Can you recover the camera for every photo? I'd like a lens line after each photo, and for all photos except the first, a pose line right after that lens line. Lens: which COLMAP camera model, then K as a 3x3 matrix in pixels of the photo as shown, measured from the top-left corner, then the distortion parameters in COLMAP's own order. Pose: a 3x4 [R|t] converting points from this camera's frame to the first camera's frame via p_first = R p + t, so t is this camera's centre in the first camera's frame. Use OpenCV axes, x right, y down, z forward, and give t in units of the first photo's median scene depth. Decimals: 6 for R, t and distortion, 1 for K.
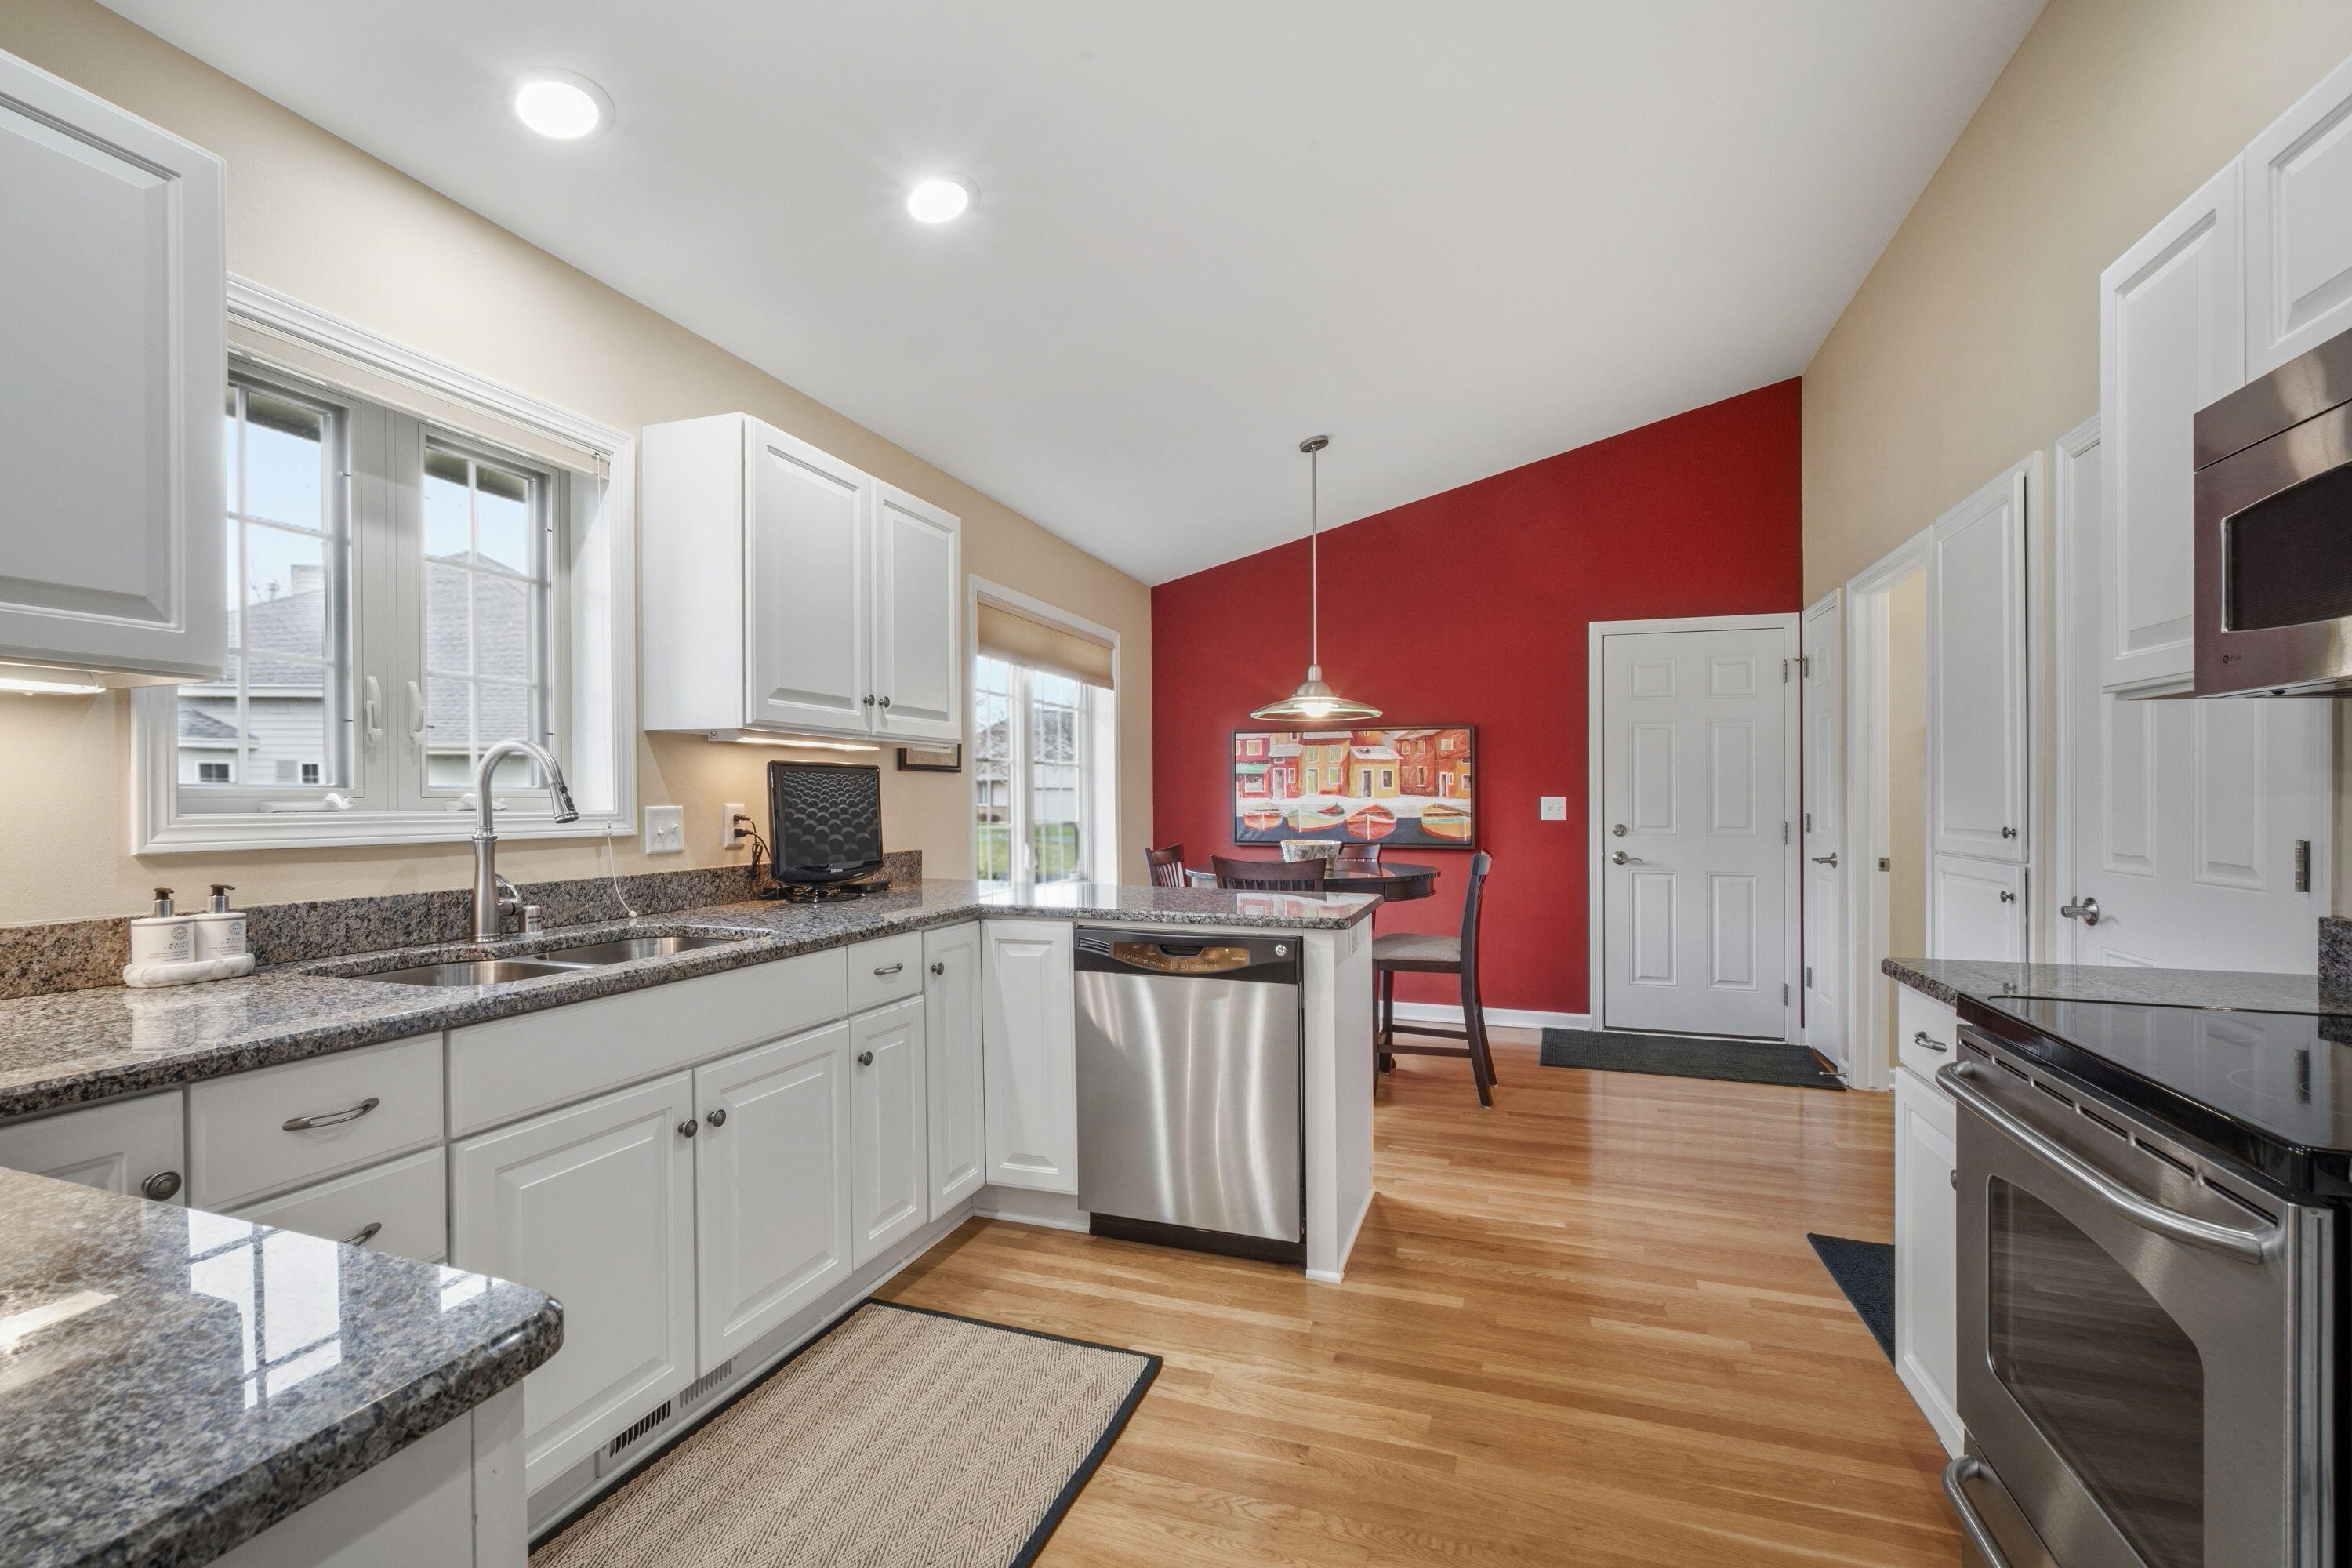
lens RADIAL K [[1046.4, 0, 1164.7], [0, 1046.4, 777.9], [0, 0, 1]] dist [-0.008472, -0.000084]
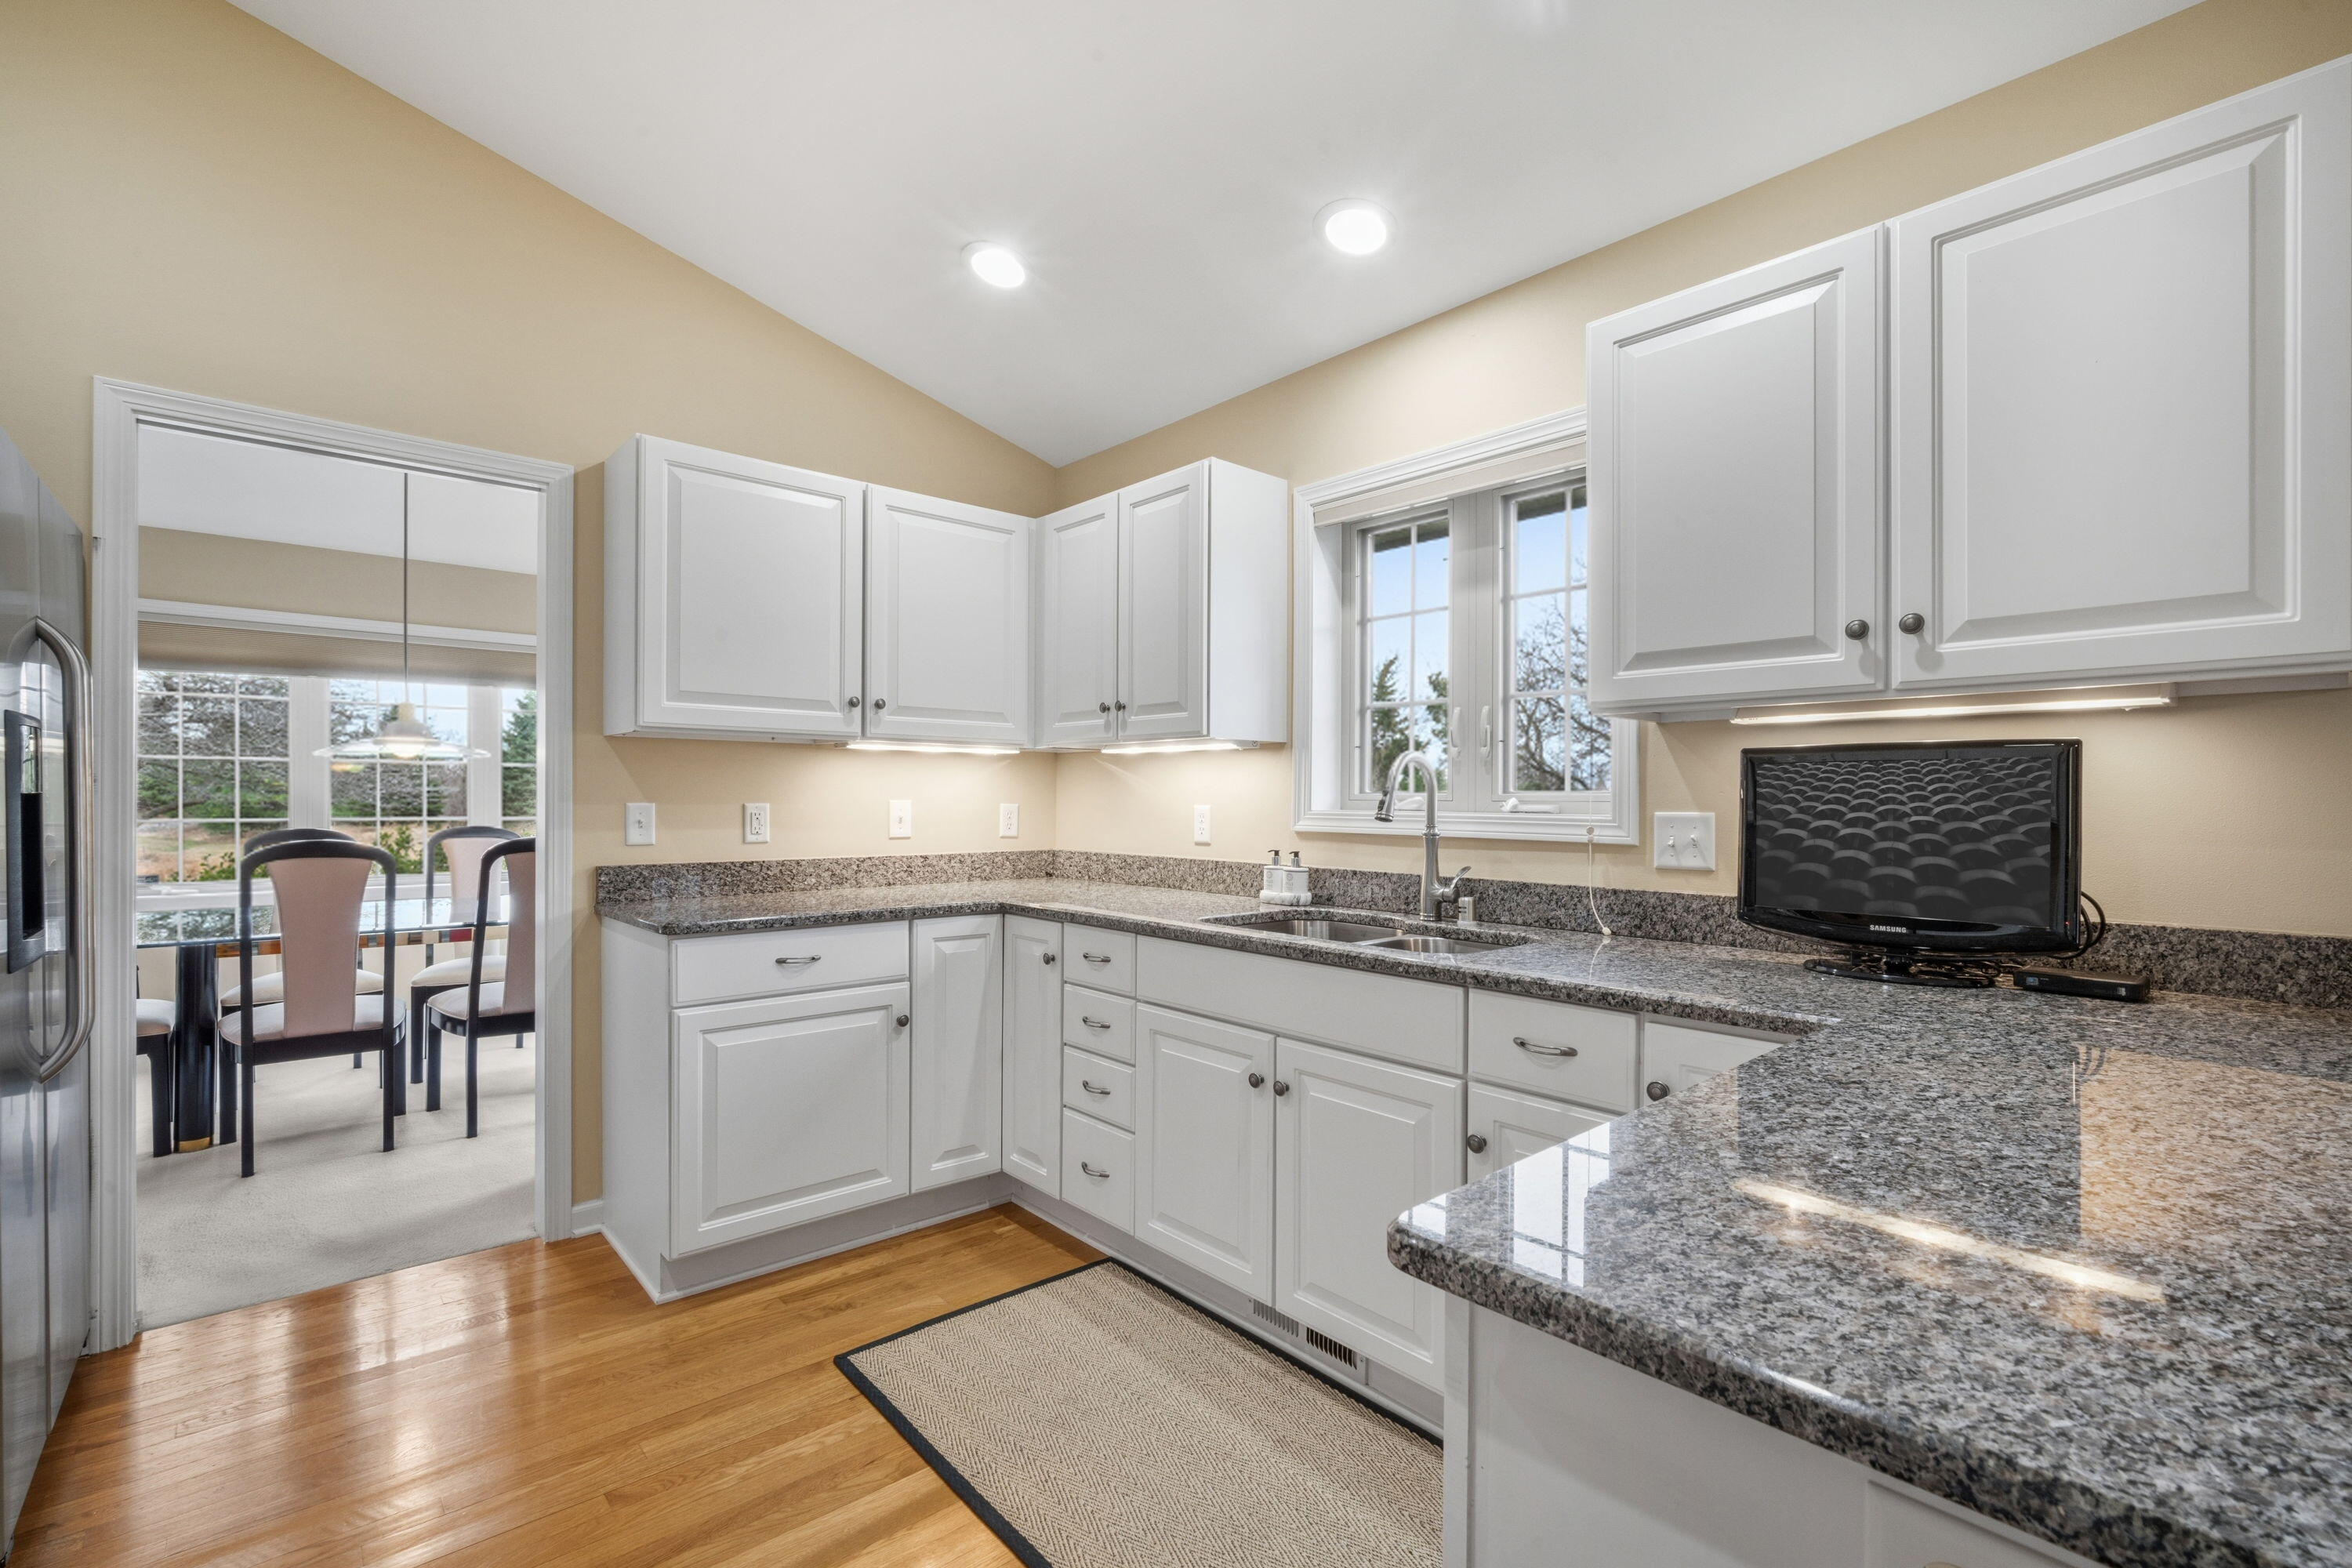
lens RADIAL K [[1046.4, 0, 1169.7], [0, 1046.4, 807.4], [0, 0, 1]] dist [-0.008472, -0.000084]
pose [[-0.503781, 0.004315, -0.863821, 0.524633], [0.011646, 0.999931, -0.001797, 0.023974], [0.863753, -0.010965, -0.503796, 1.292296]]
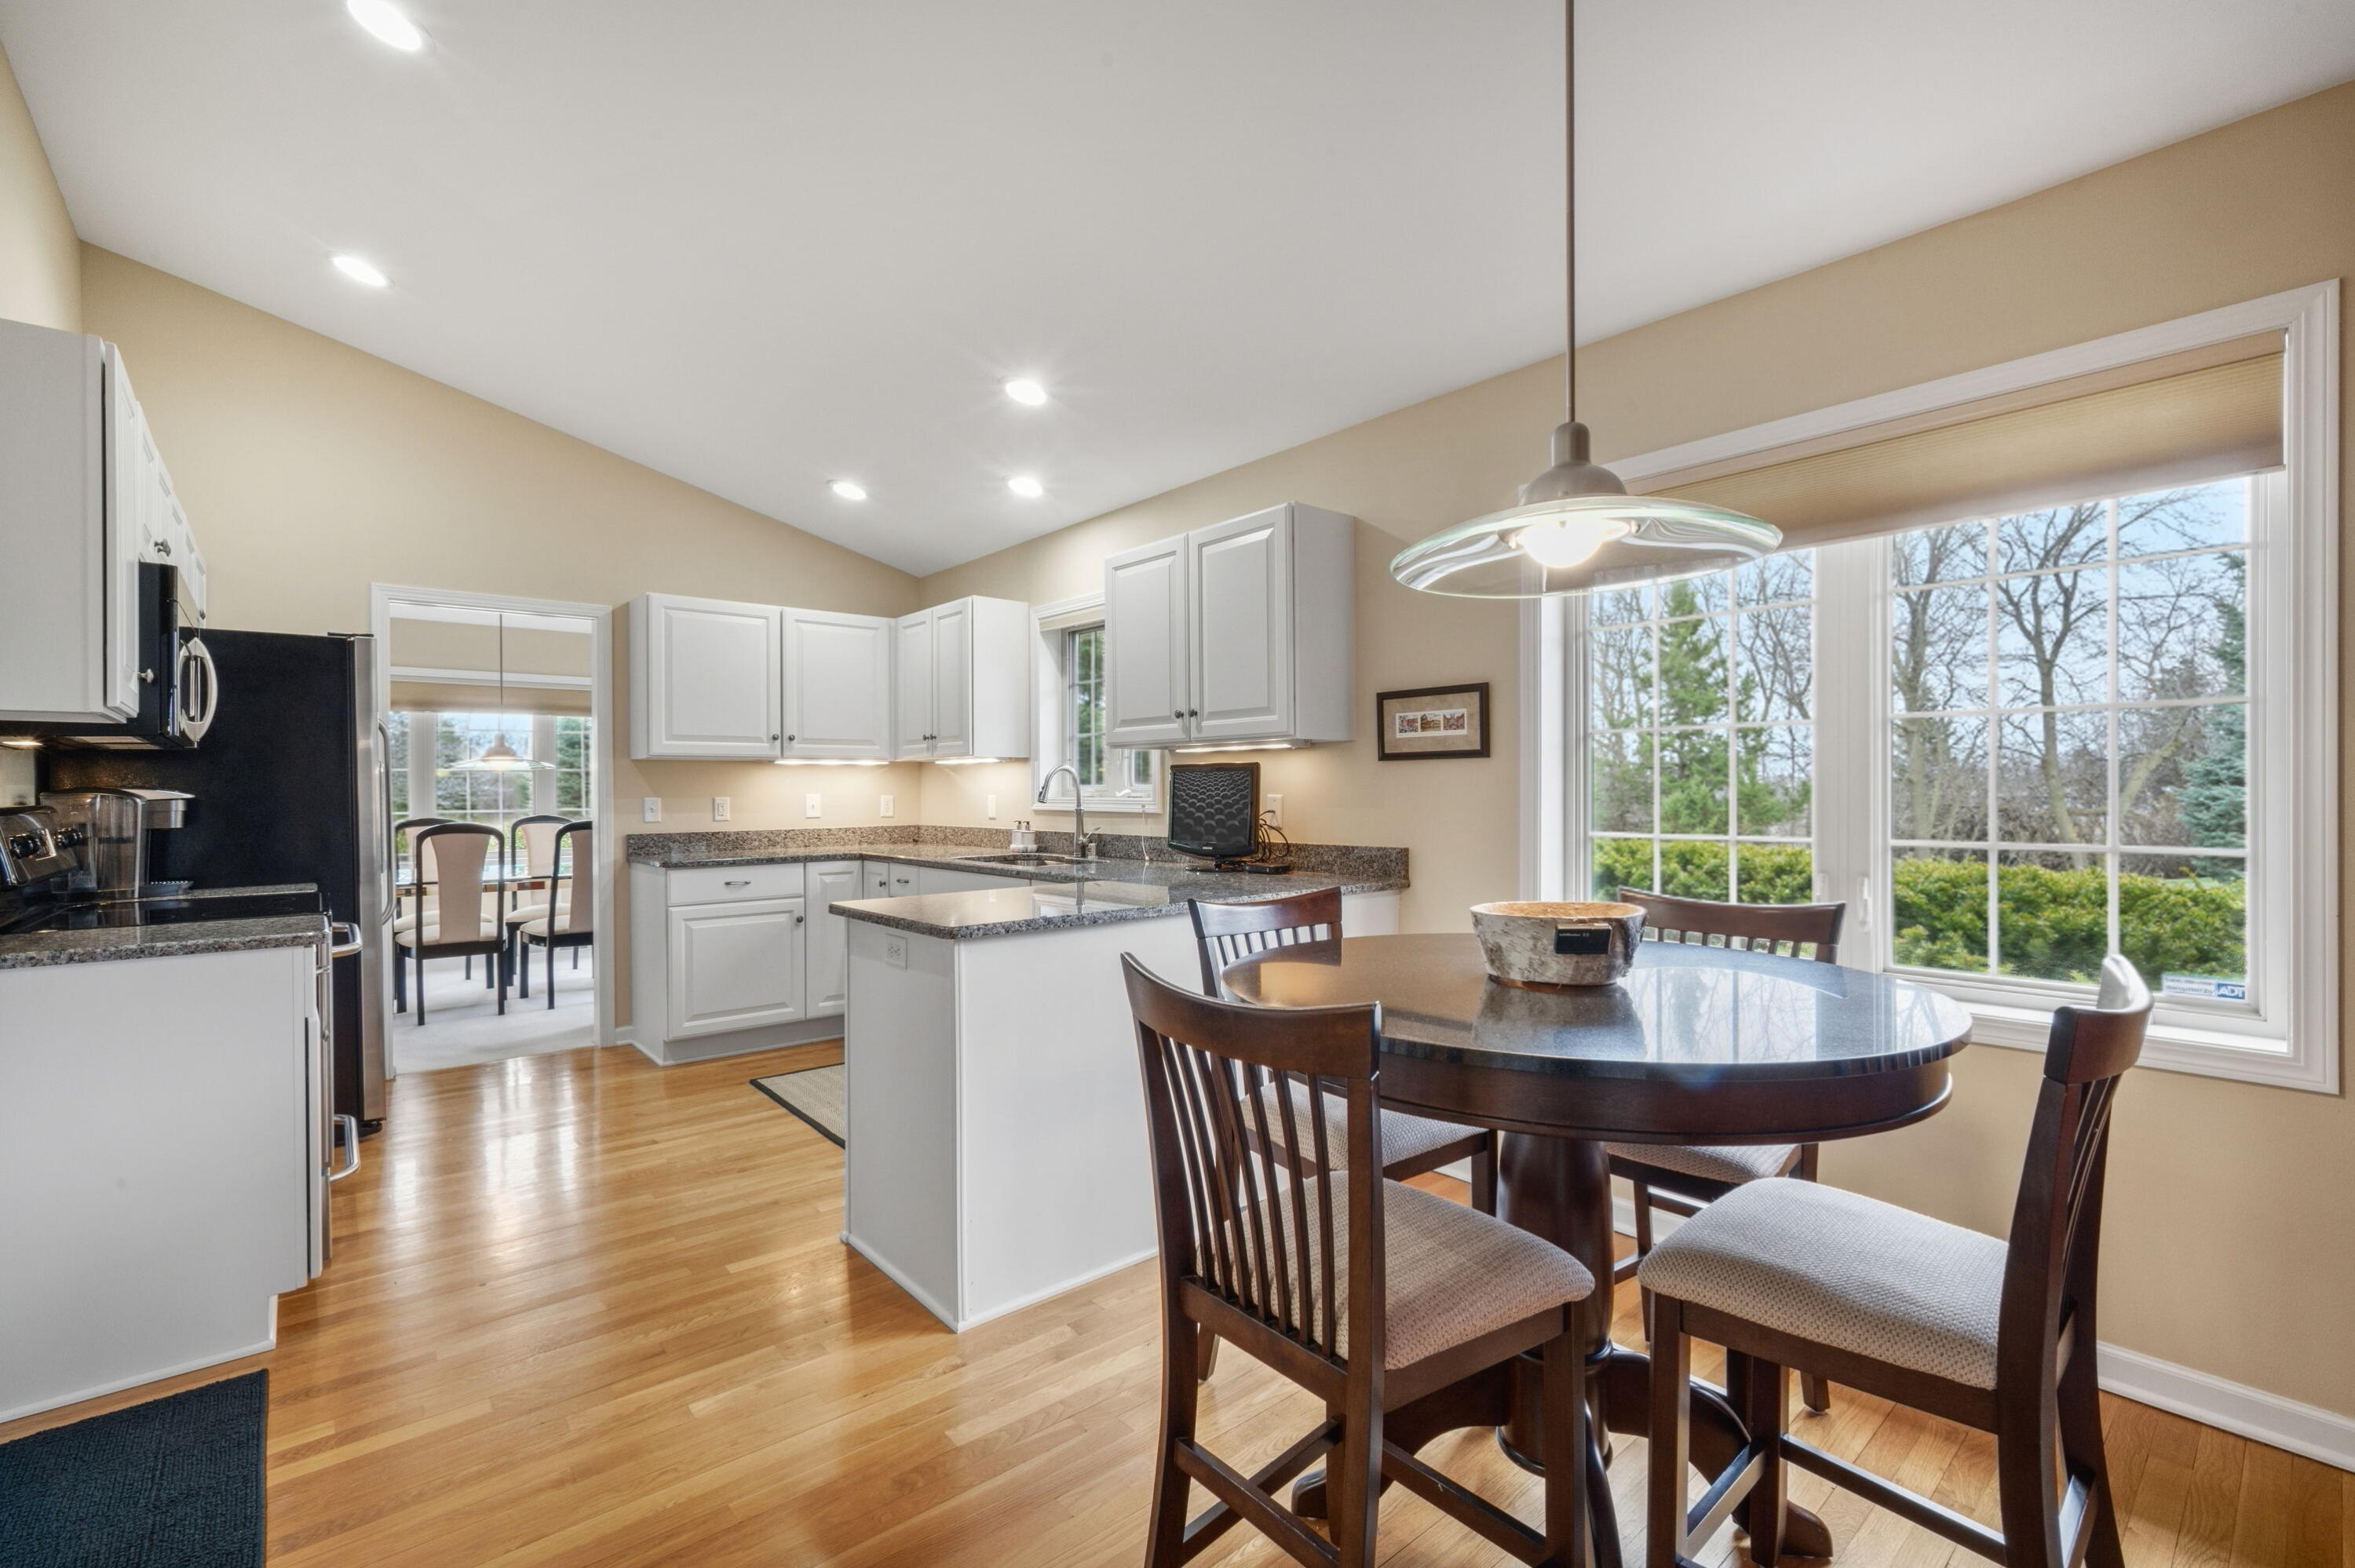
lens RADIAL K [[1047.6, 0, 1171.6], [0, 1047.6, 791.0], [0, 0, 1]] dist [-0.008472, -0.000084]
pose [[-0.522806, 0.006713, -0.852425, 1.082176], [0.024182, 0.999683, -0.006959, 0.036442], [0.852108, -0.024252, -0.522803, 2.222032]]
